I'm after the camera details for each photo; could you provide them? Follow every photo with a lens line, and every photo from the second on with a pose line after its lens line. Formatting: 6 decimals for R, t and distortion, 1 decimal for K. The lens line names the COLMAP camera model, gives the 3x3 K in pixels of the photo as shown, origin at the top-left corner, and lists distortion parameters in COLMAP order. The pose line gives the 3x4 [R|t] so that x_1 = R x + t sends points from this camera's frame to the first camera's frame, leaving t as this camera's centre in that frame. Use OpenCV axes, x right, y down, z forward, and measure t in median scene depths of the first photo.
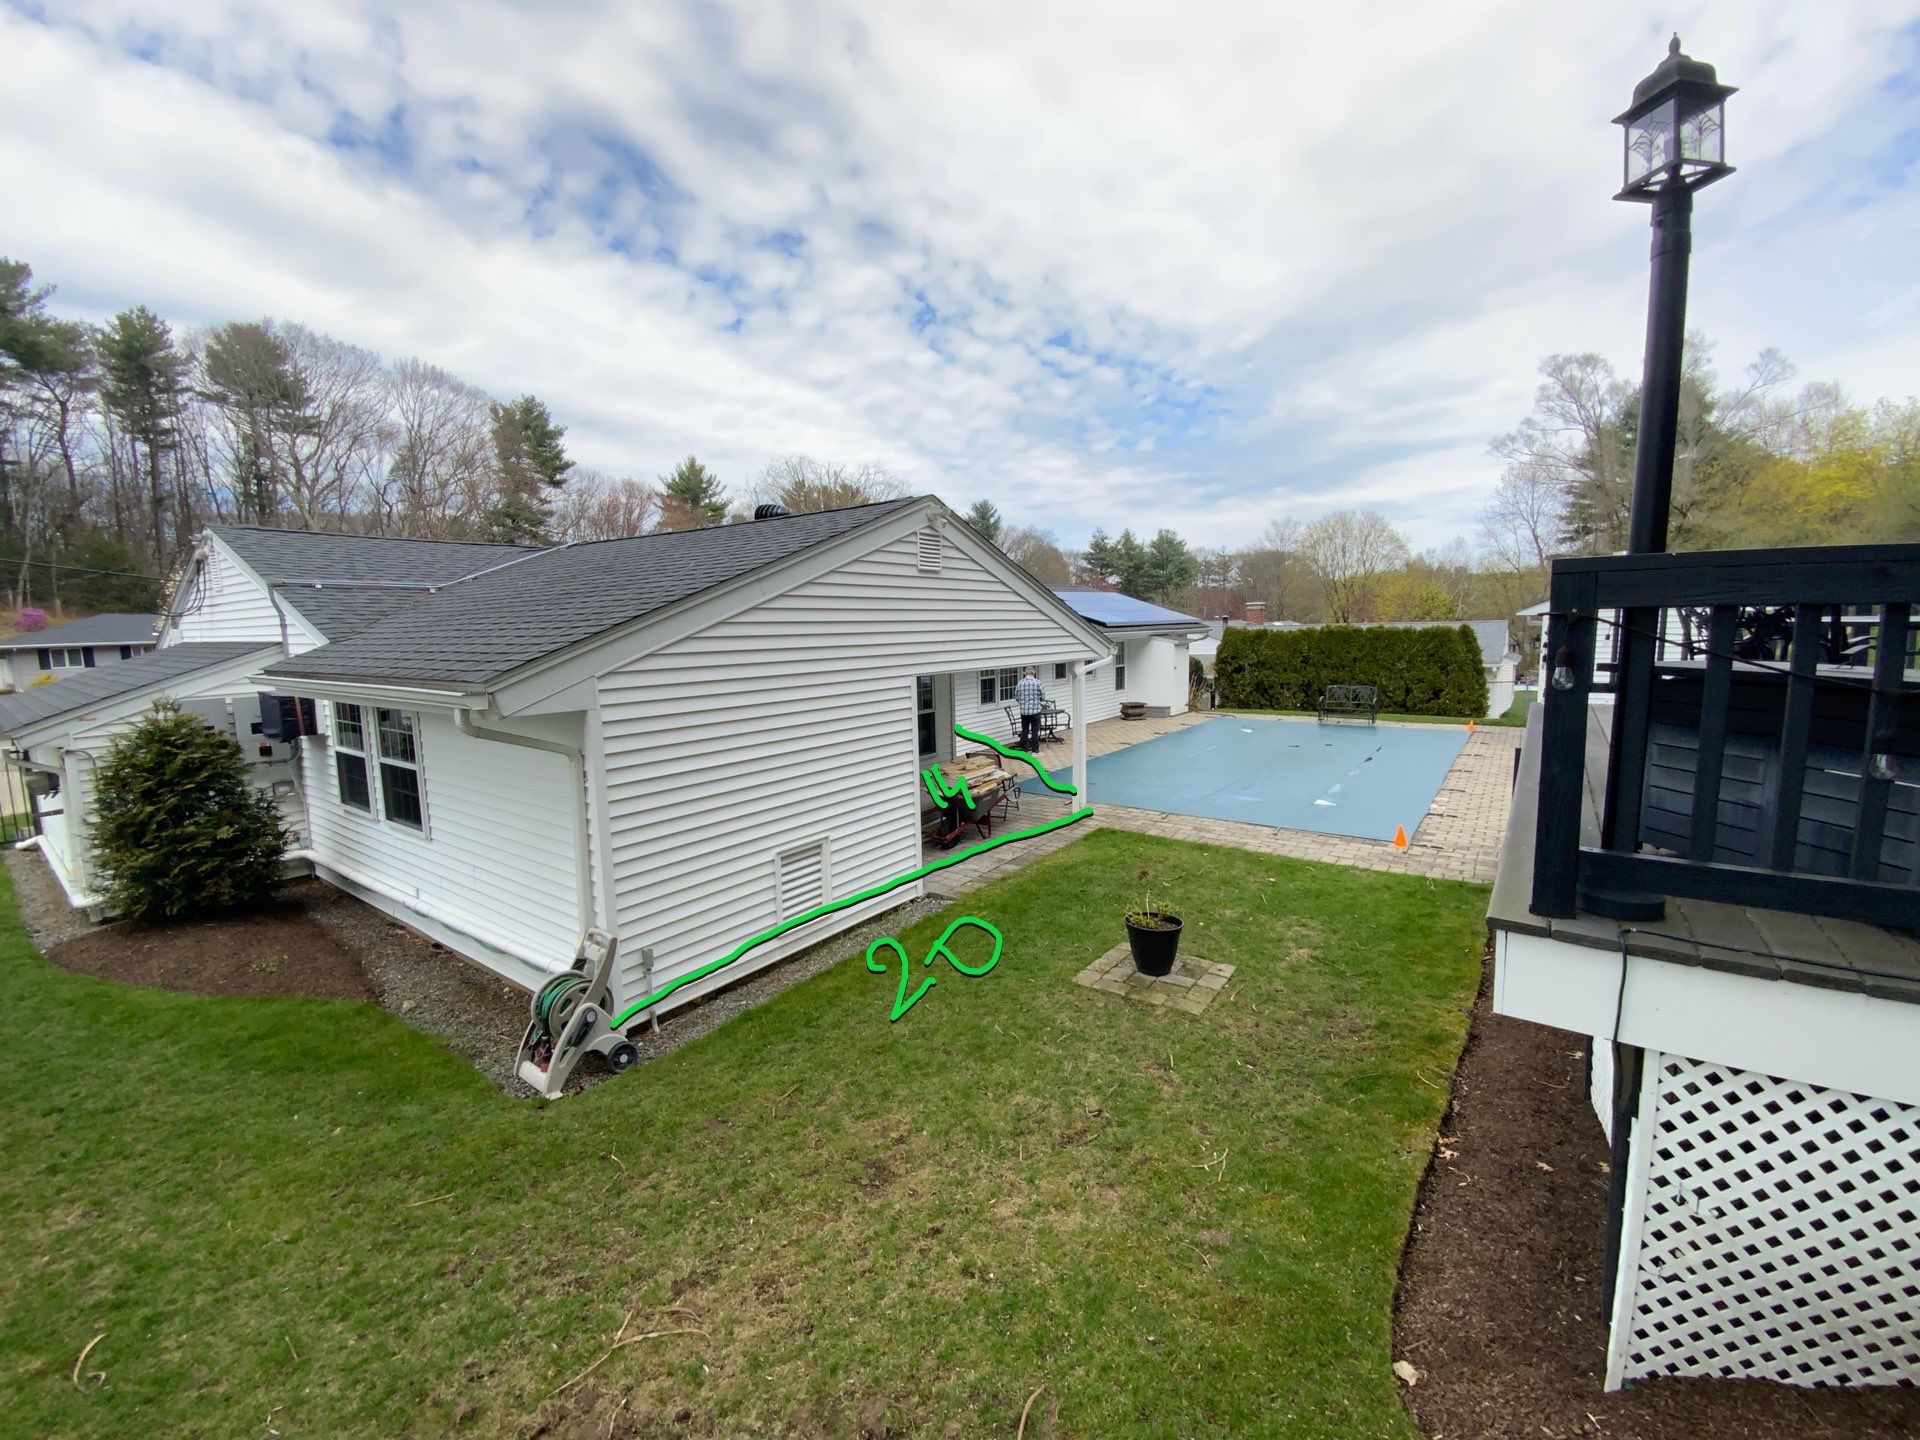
lens RADIAL K [[791.1, 0, 952.7], [0, 791.1, 716.5], [0, 0, 1]] dist [0.003792, -0.001848]
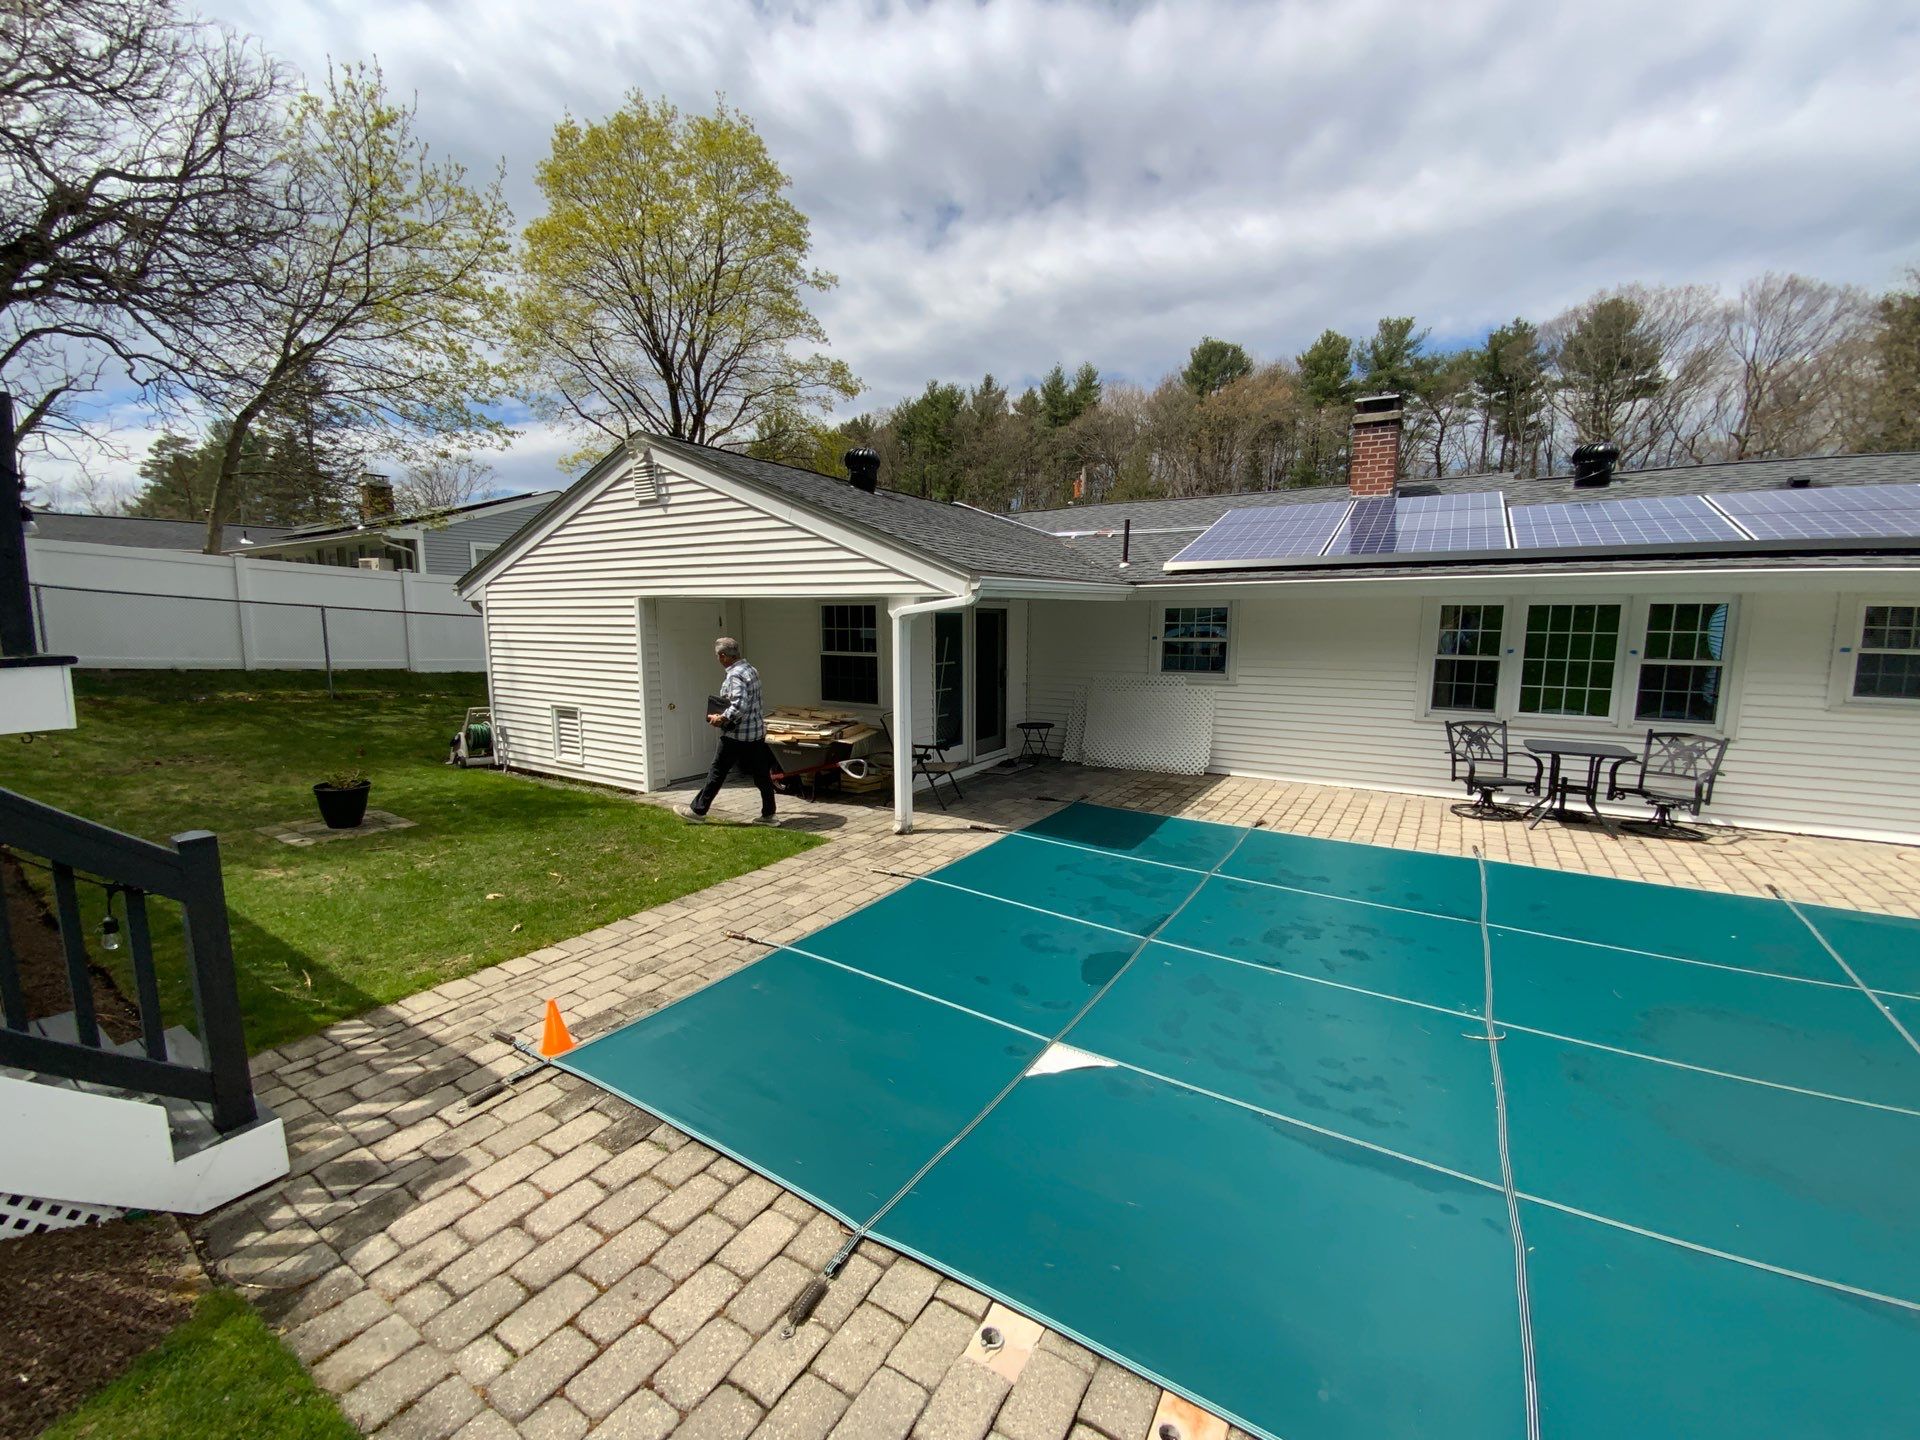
lens RADIAL K [[791.1, 0, 958.1], [0, 791.1, 719.7], [0, 0, 1]] dist [0.003792, -0.001848]
pose [[0.065403, 0.146274, -0.987080, 0.919729], [-0.119304, 0.983248, 0.137802, -0.073064], [0.990701, 0.108750, 0.081758, 1.123679]]
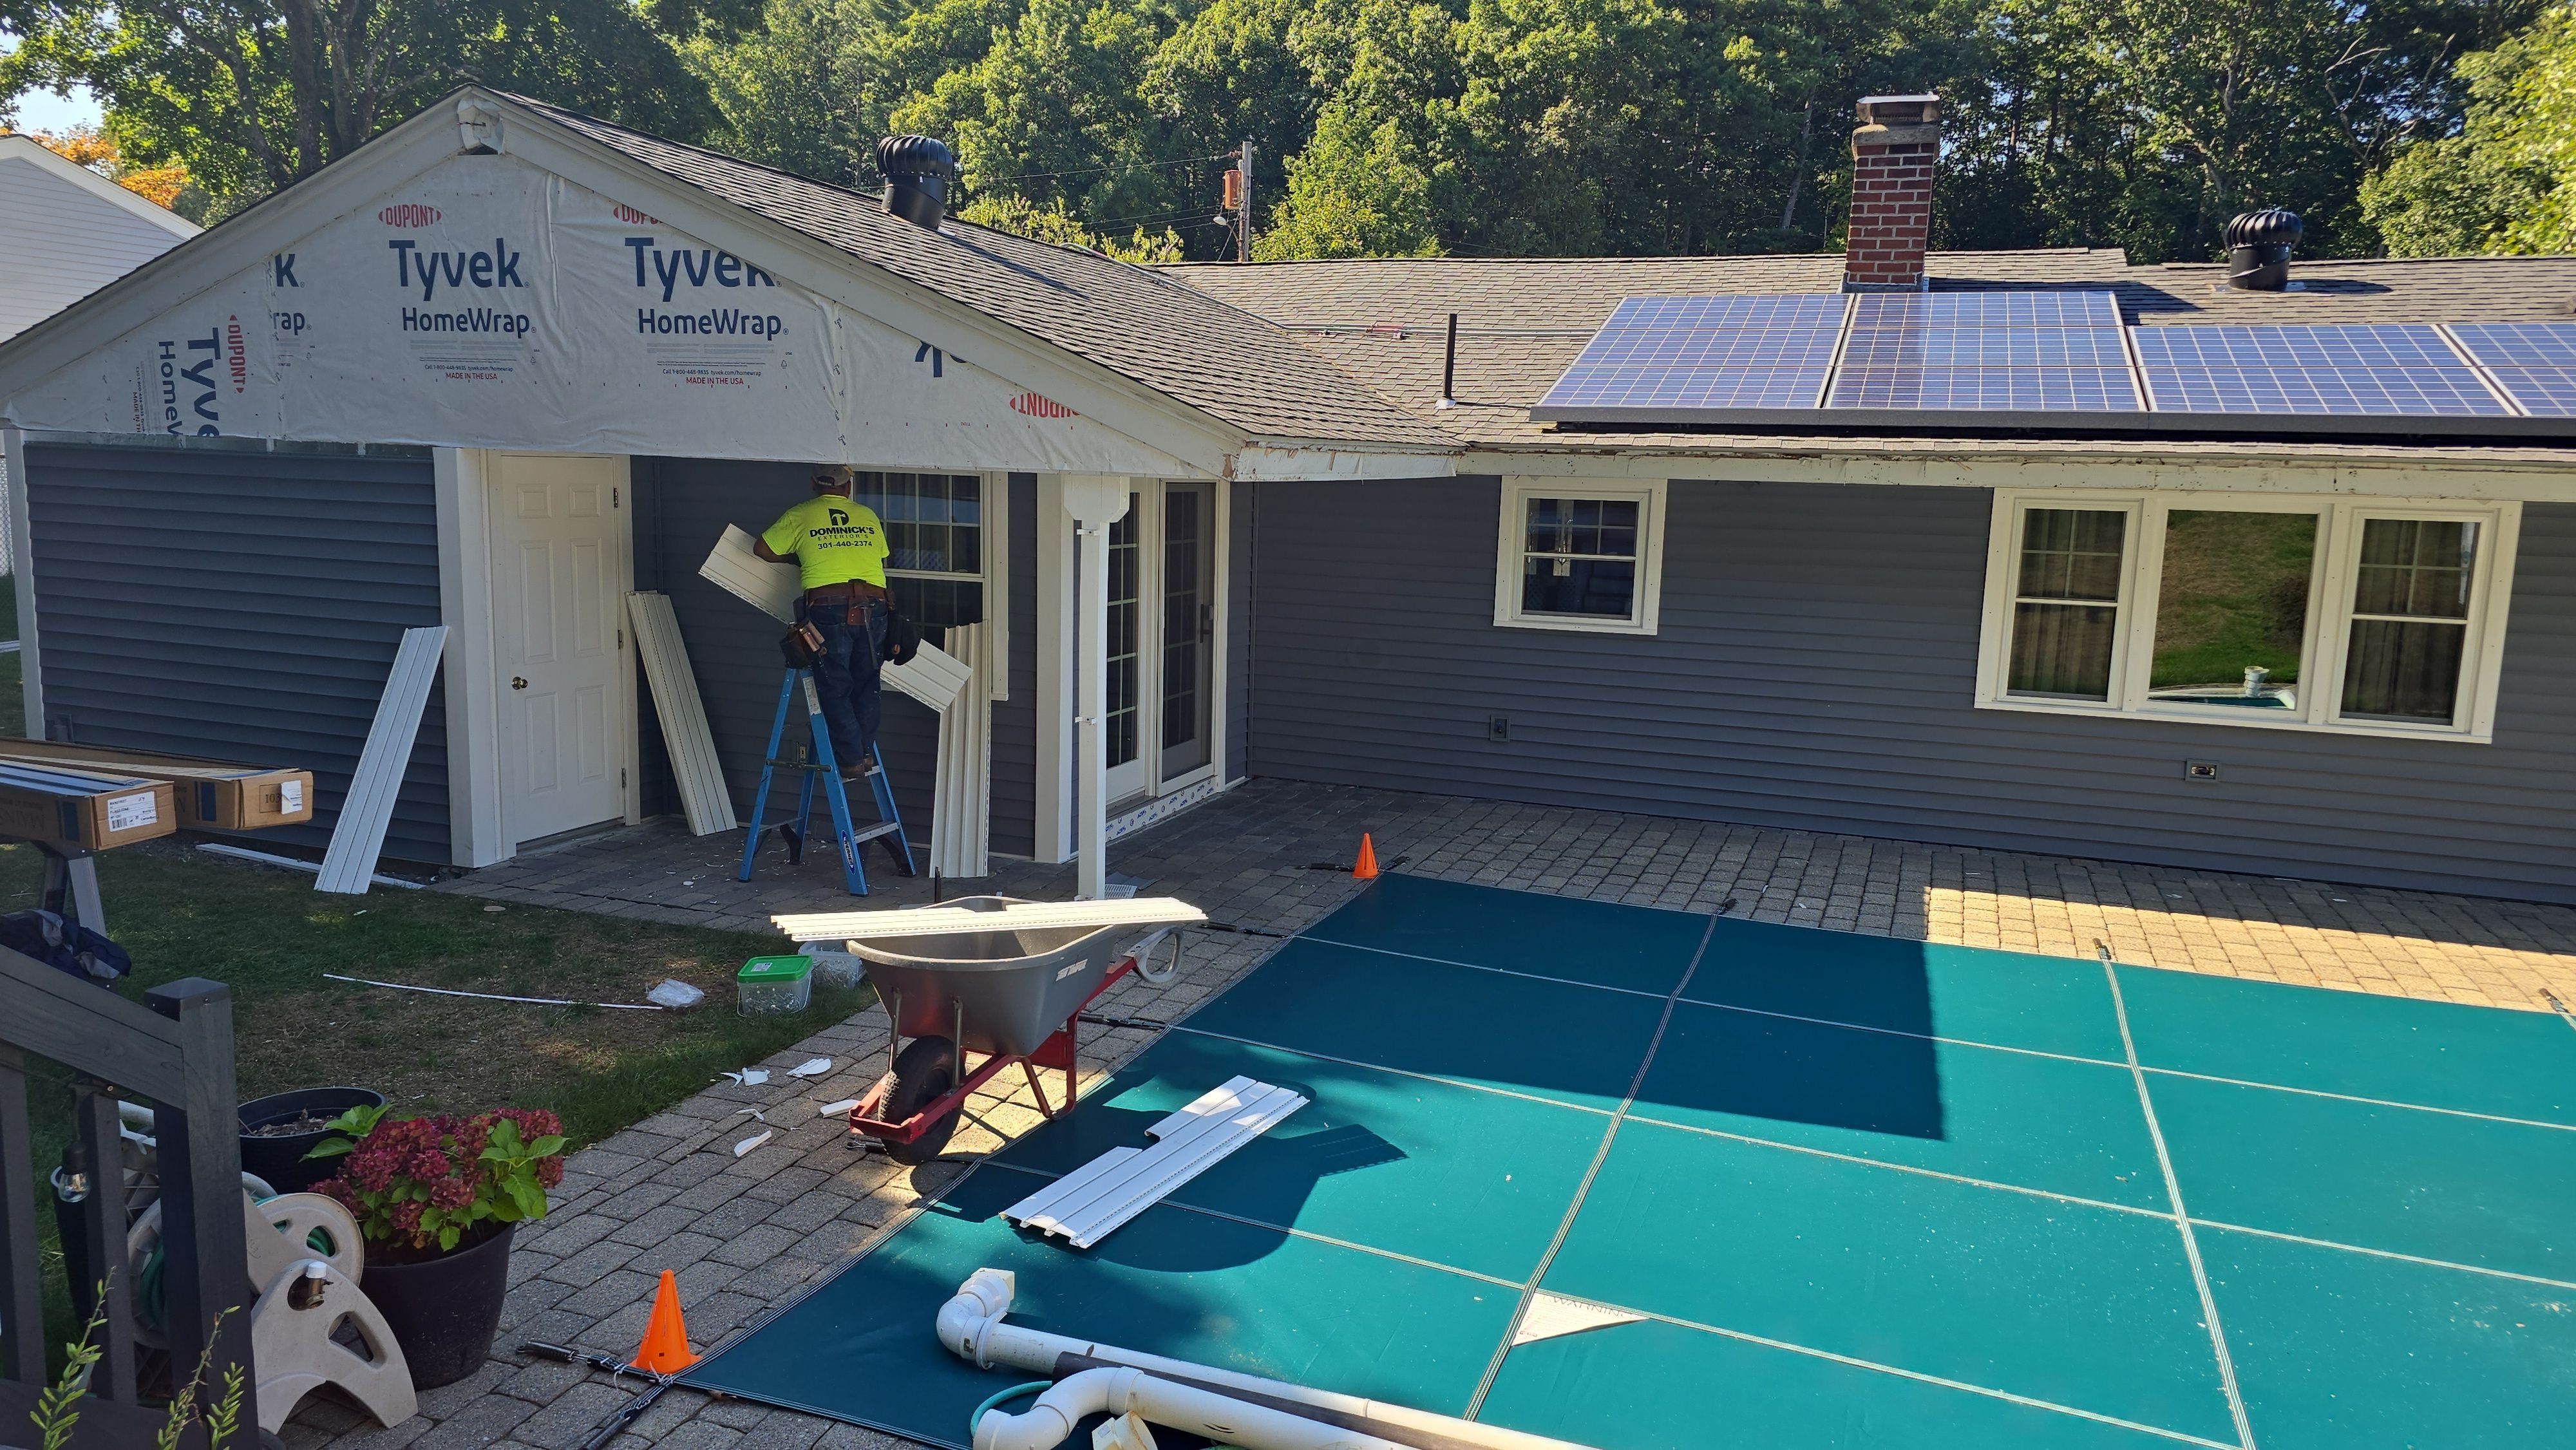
lens RADIAL K [[1719.2, 0, 1280.4], [0, 1719.2, 732.3], [0, 0, 1]] dist [0.023047, 0.000896]
pose [[0.250078, 0.175602, -0.952169, 0.996058], [-0.143812, 0.979244, 0.142825, -0.091463], [0.957486, 0.101216, 0.270141, 0.996130]]
